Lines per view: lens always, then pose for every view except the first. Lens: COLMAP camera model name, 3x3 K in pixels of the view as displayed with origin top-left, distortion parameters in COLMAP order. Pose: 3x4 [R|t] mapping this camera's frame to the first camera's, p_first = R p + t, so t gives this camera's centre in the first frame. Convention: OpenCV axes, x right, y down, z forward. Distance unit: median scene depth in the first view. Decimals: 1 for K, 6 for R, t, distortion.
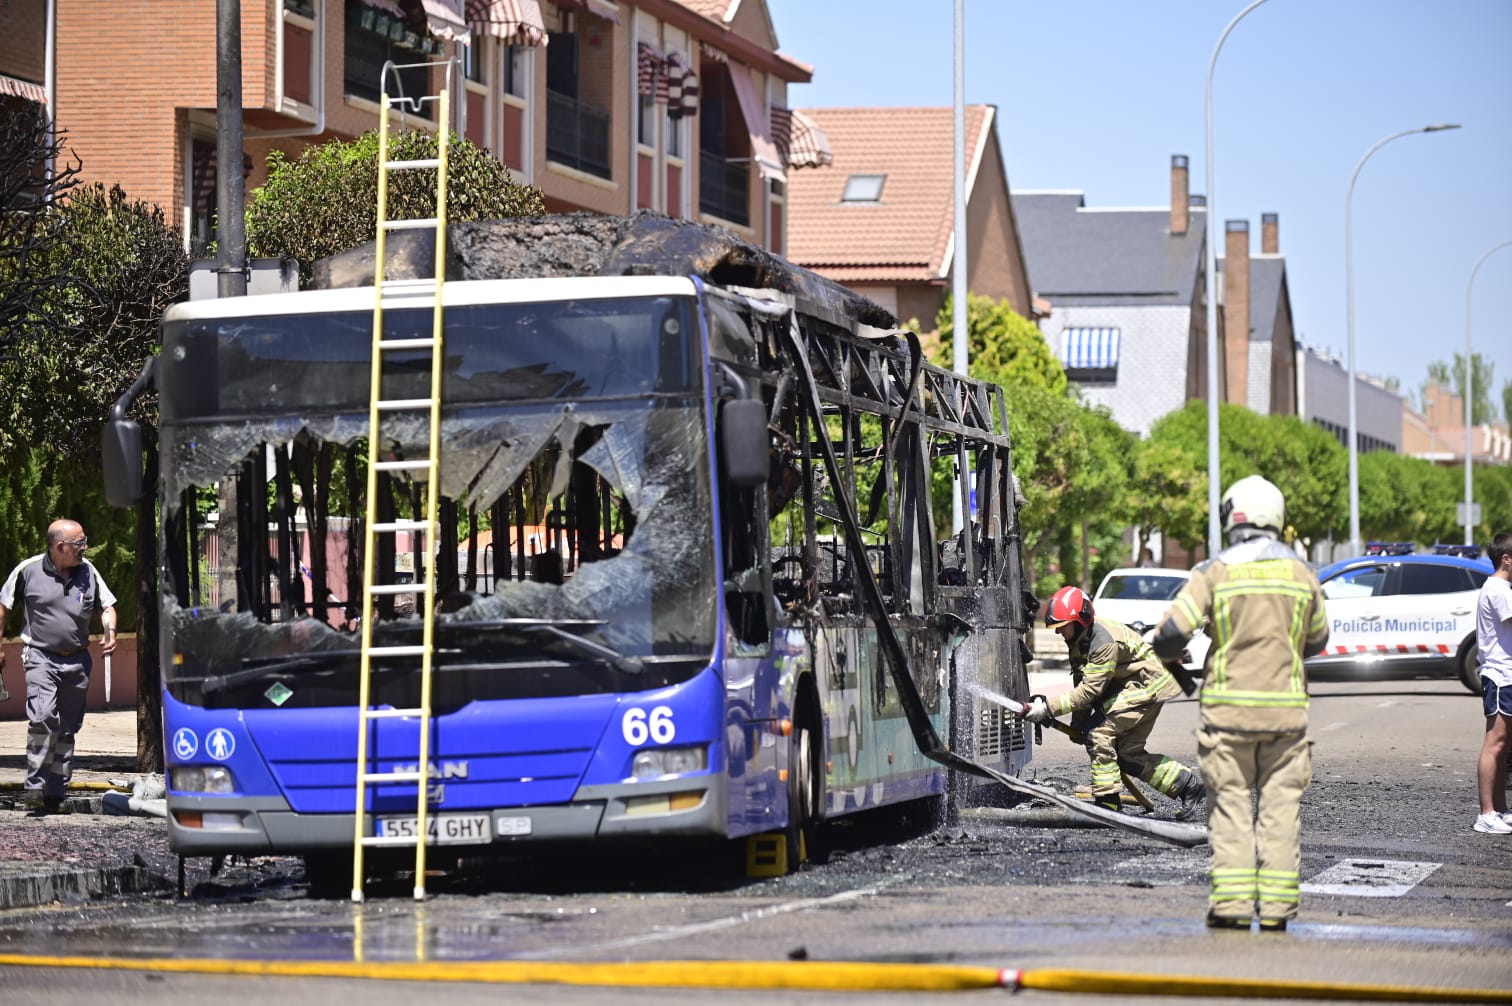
lens RADIAL K [[5997.2, 0, 756.0], [0, 5997.2, 503.0], [0, 0, 1]] dist [-0.074974, -4.923809]
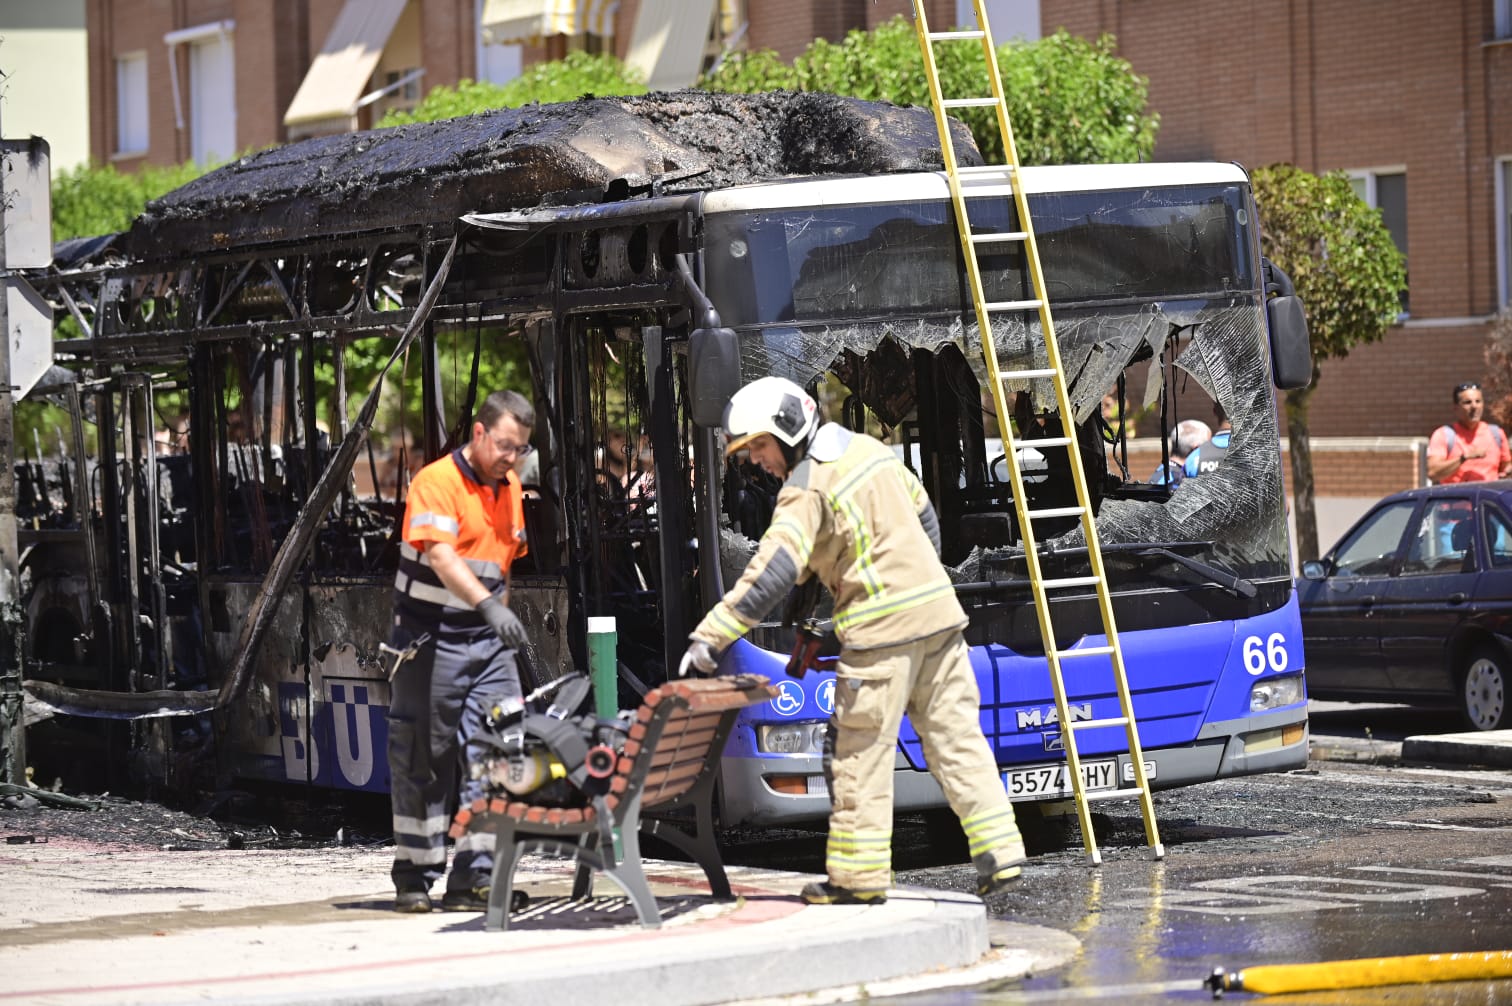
lens RADIAL K [[5997.2, 0, 756.0], [0, 5997.2, 503.0], [0, 0, 1]] dist [-0.074974, -4.923809]
pose [[0.836869, -0.028576, 0.546657, -0.577604], [0.017823, 0.999529, 0.024964, -0.010009], [-0.547113, -0.011148, 0.836984, 0.275216]]
